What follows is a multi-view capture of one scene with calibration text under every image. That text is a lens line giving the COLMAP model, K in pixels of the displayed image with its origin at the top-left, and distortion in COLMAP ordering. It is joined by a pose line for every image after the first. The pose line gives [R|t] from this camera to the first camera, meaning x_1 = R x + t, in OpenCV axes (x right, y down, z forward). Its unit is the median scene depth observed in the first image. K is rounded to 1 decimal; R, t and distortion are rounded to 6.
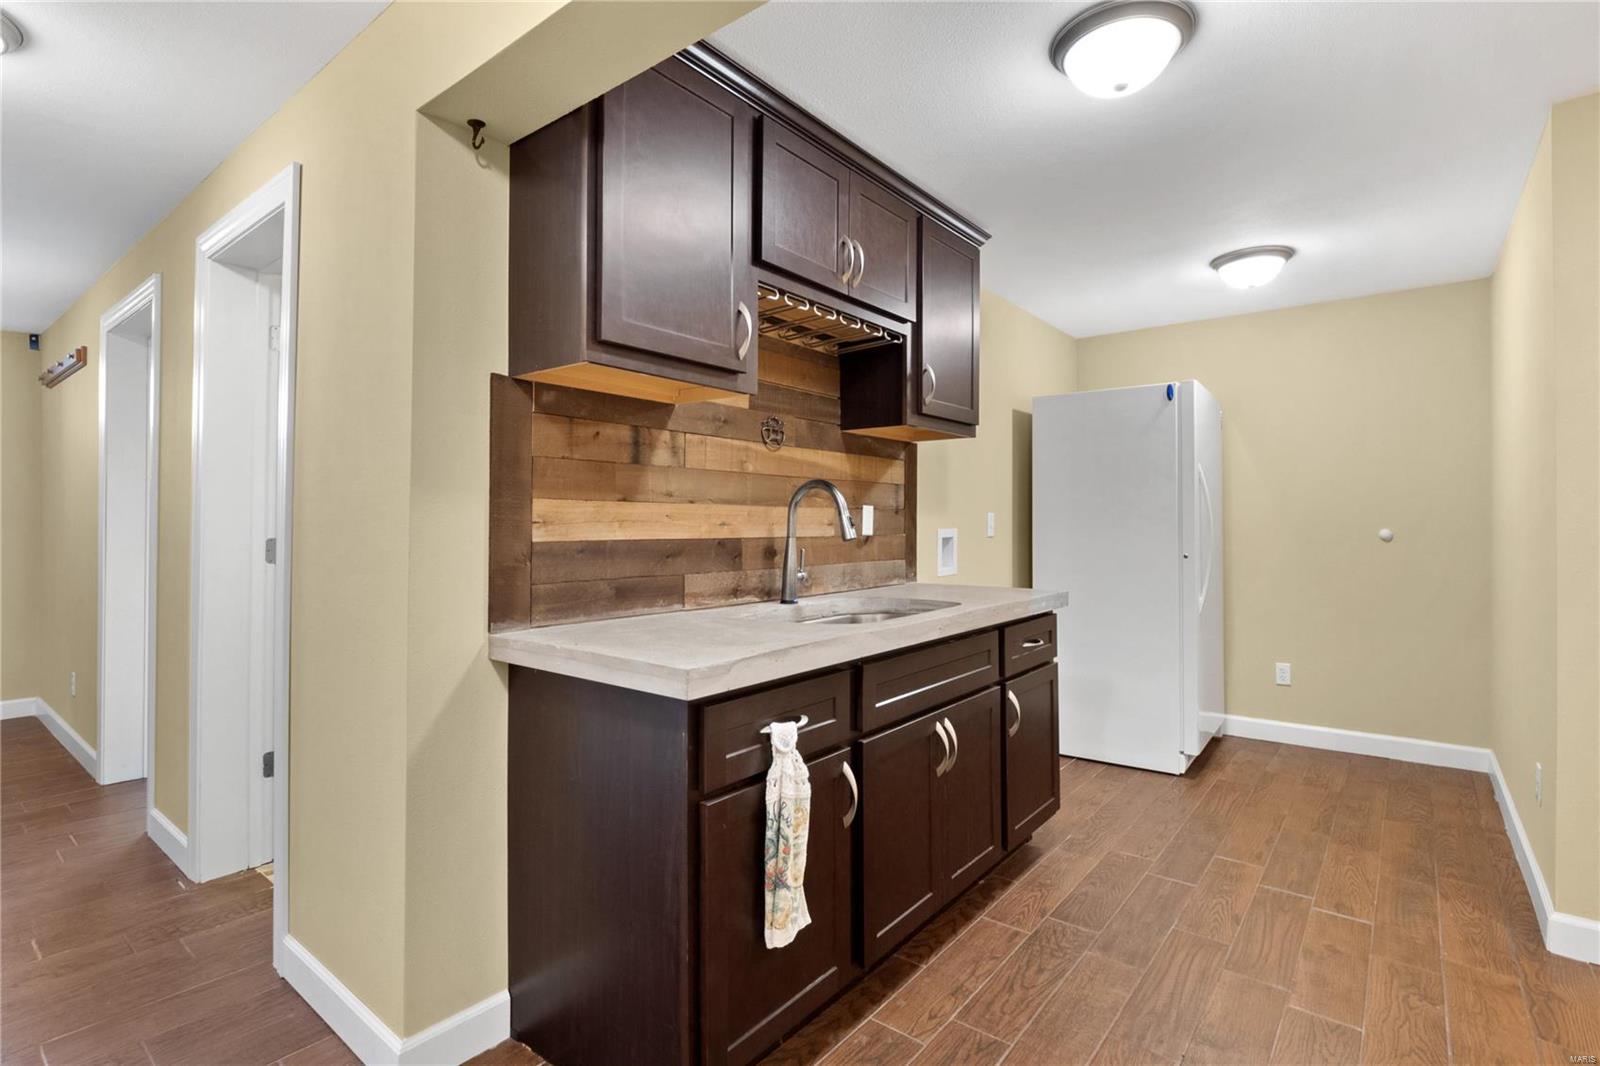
lens RADIAL K [[780.9, 0, 804.3], [0, 780.9, 530.9], [0, 0, 1]] dist [-0.008438, -0.001847]
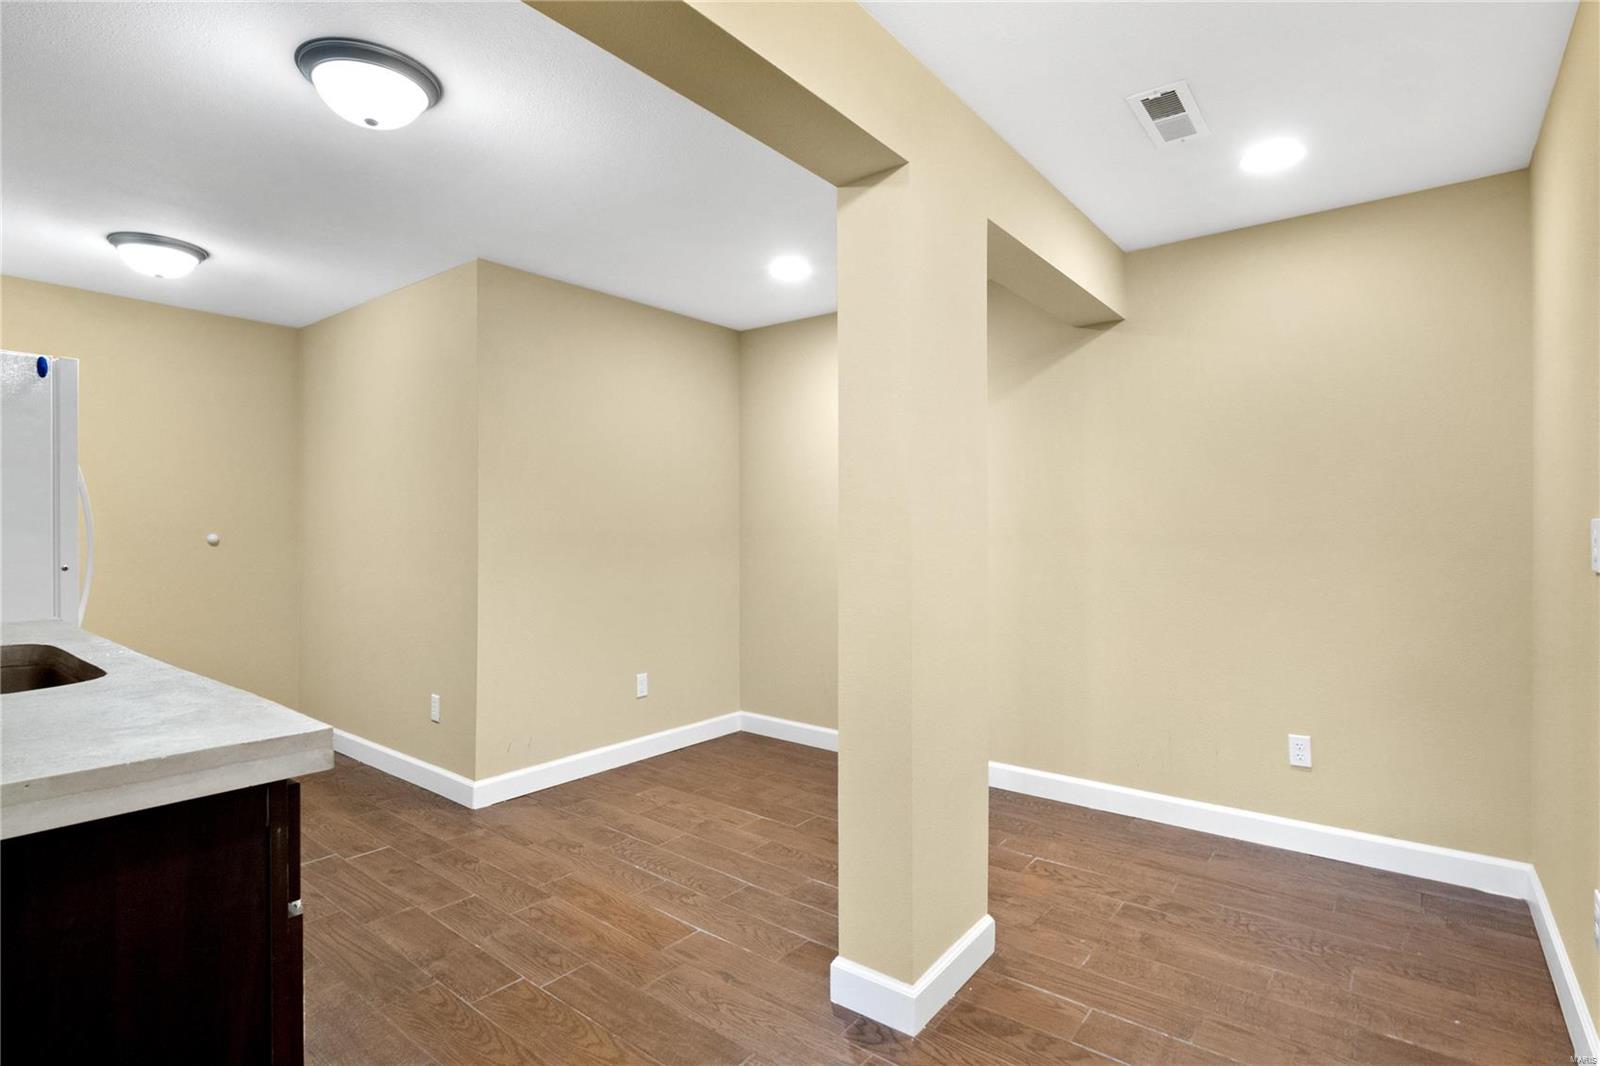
lens RADIAL K [[780.9, 0, 805.3], [0, 780.9, 527.8], [0, 0, 1]] dist [-0.008438, -0.001847]
pose [[-0.017005, 0.000283, 0.999855, -0.530607], [0.011146, 0.999938, -0.000093, -0.002782], [-0.999793, 0.011143, -0.017007, 0.333447]]
